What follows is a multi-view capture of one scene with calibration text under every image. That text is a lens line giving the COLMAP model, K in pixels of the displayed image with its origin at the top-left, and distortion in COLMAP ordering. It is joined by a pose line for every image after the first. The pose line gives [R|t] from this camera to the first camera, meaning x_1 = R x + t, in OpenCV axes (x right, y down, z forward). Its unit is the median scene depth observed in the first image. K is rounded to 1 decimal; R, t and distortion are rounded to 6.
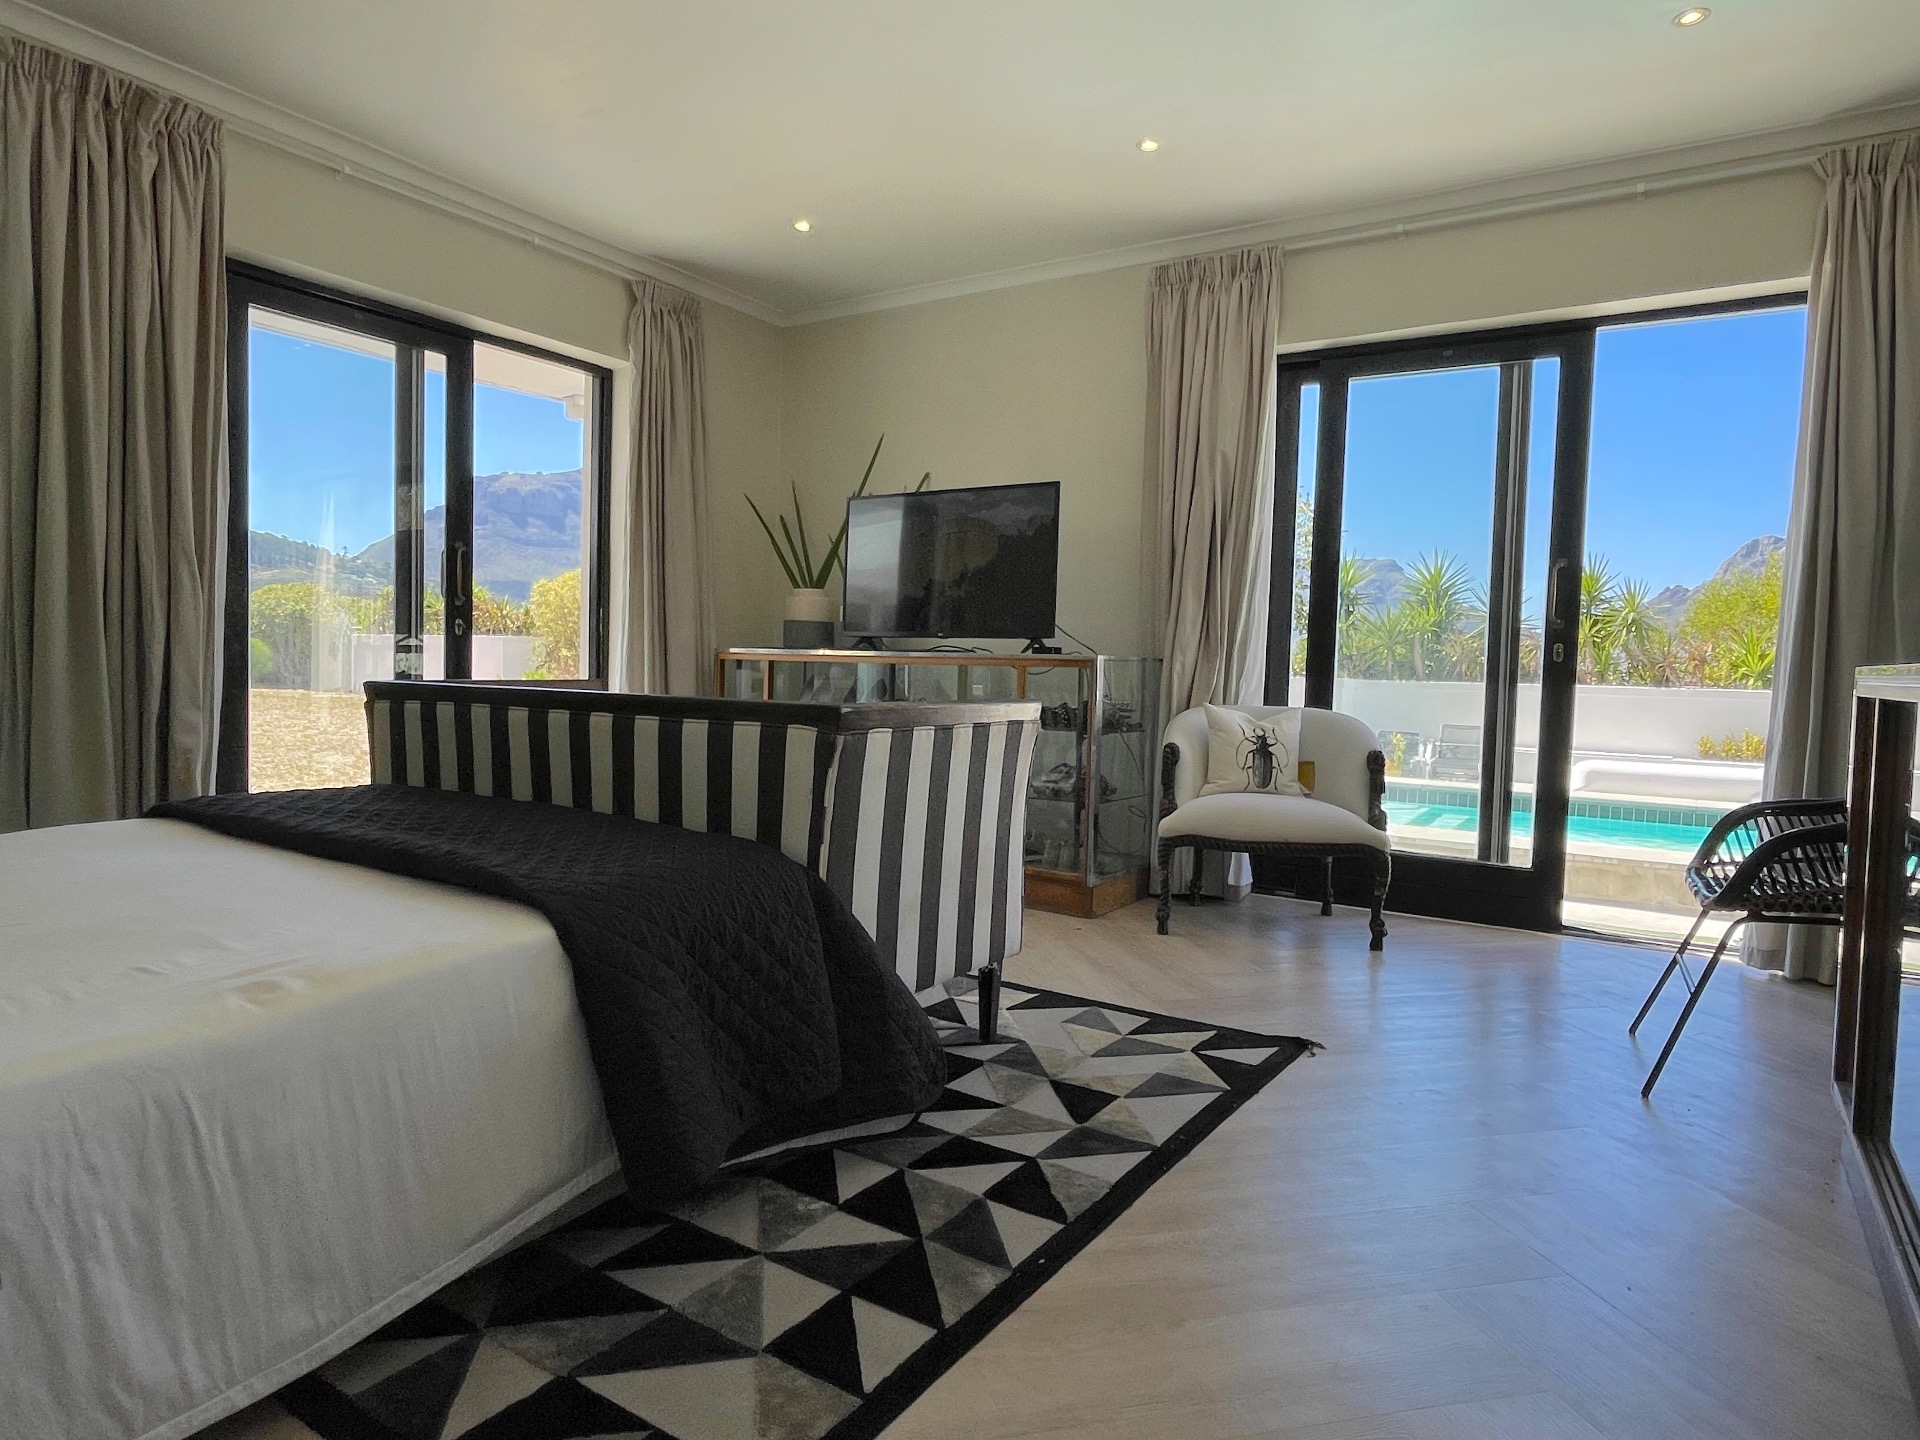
lens RADIAL K [[1130.1, 0, 957.3], [0, 1130.1, 712.6], [0, 0, 1]] dist [-0.001651, -0.002486]
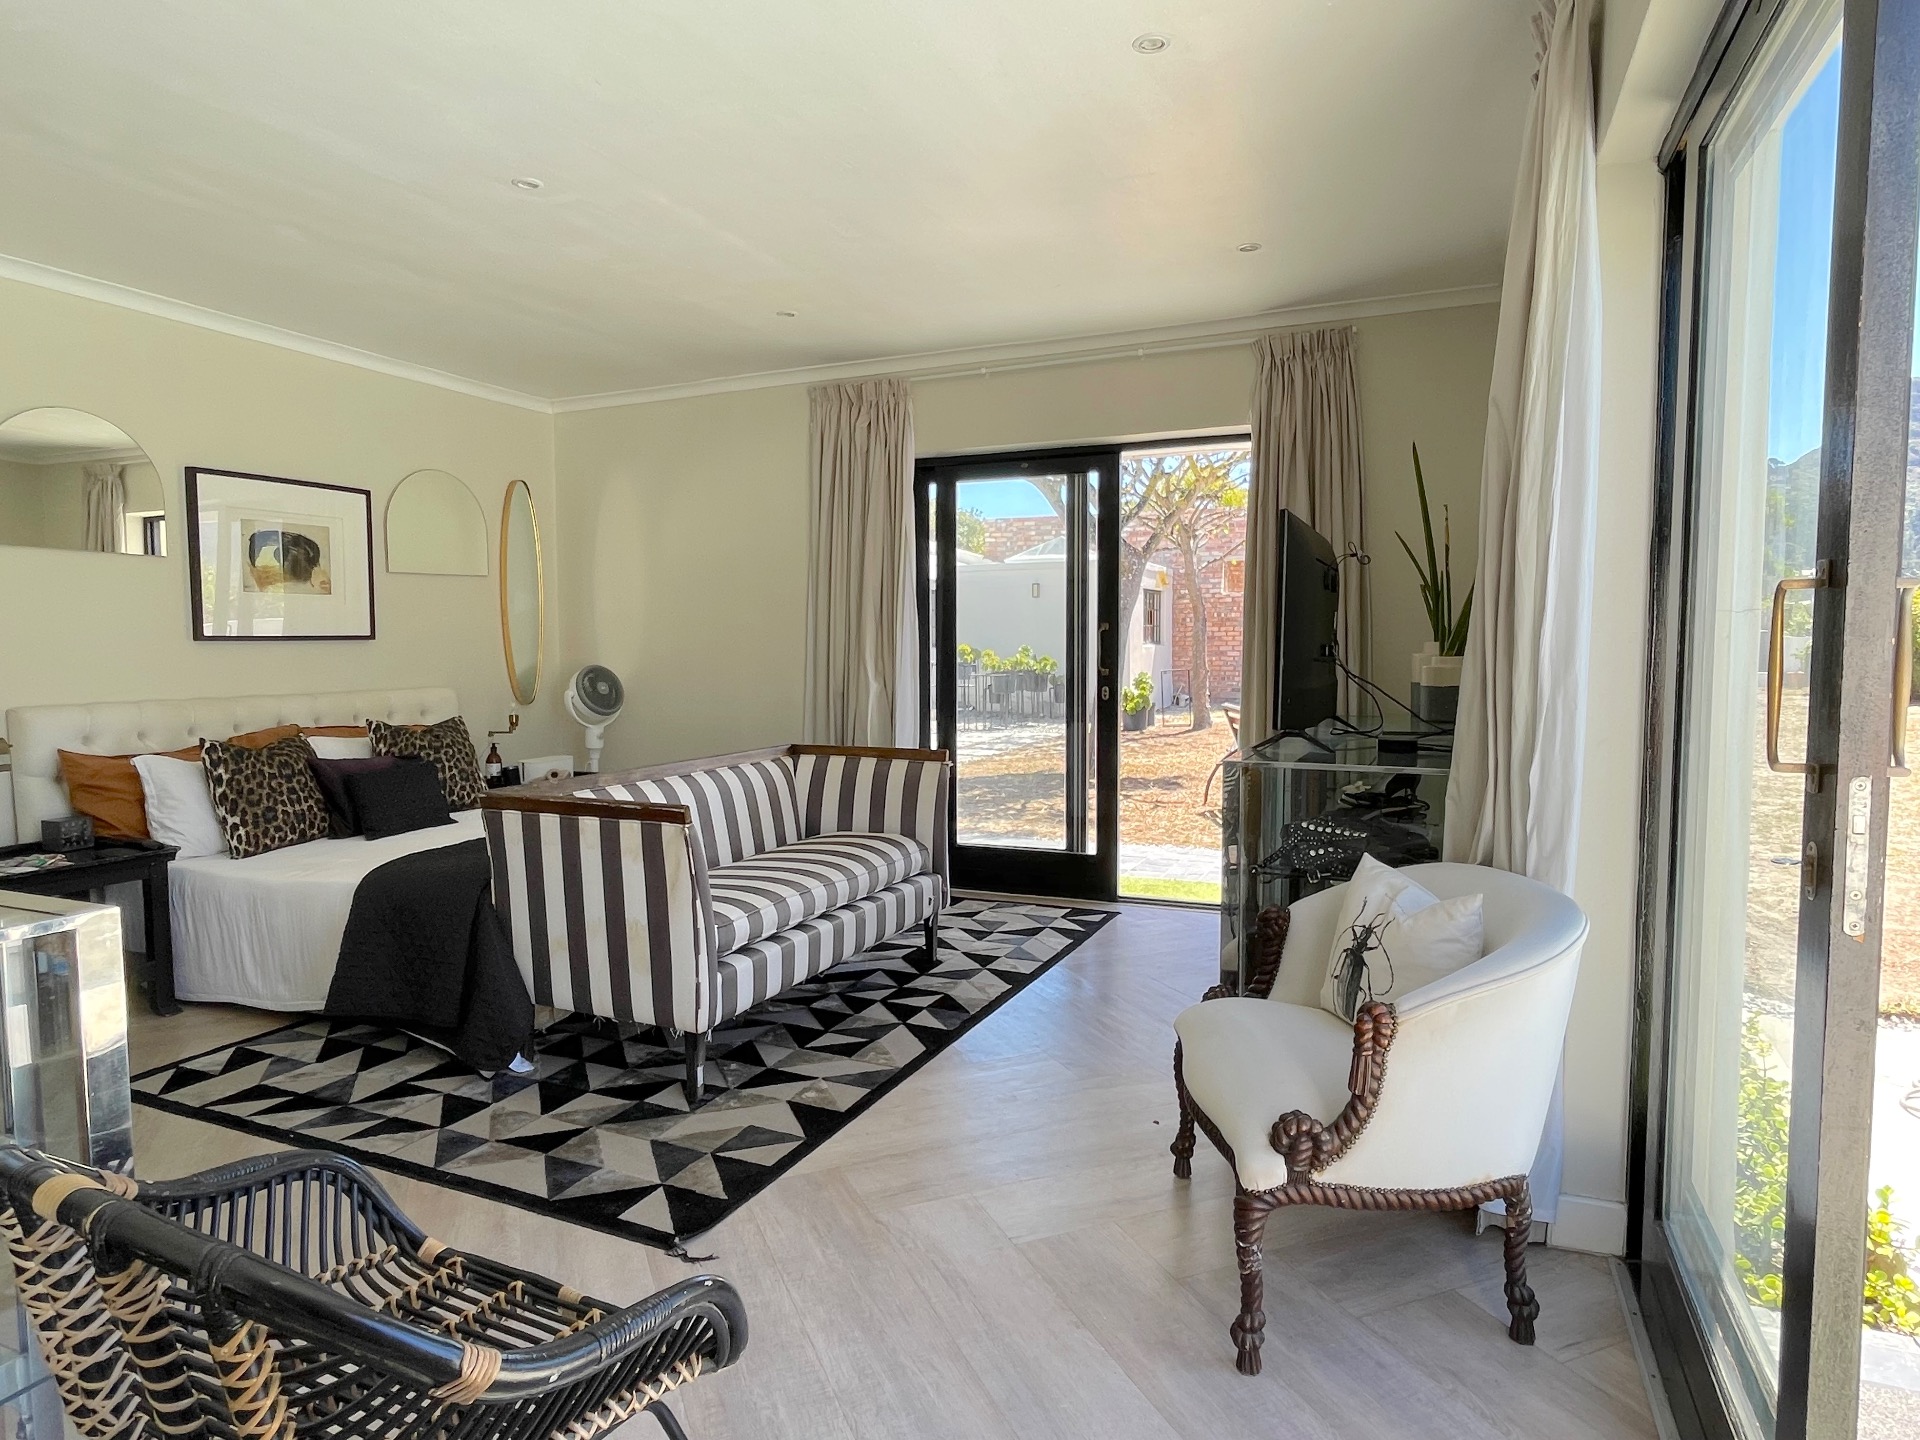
lens RADIAL K [[1130.1, 0, 957.3], [0, 1130.1, 712.6], [0, 0, 1]] dist [-0.001651, -0.002486]
pose [[0.153785, 0.035511, -0.987466, 1.378733], [-0.036997, 0.998860, 0.030159, -0.165722], [0.987411, 0.031895, 0.154924, 1.263662]]
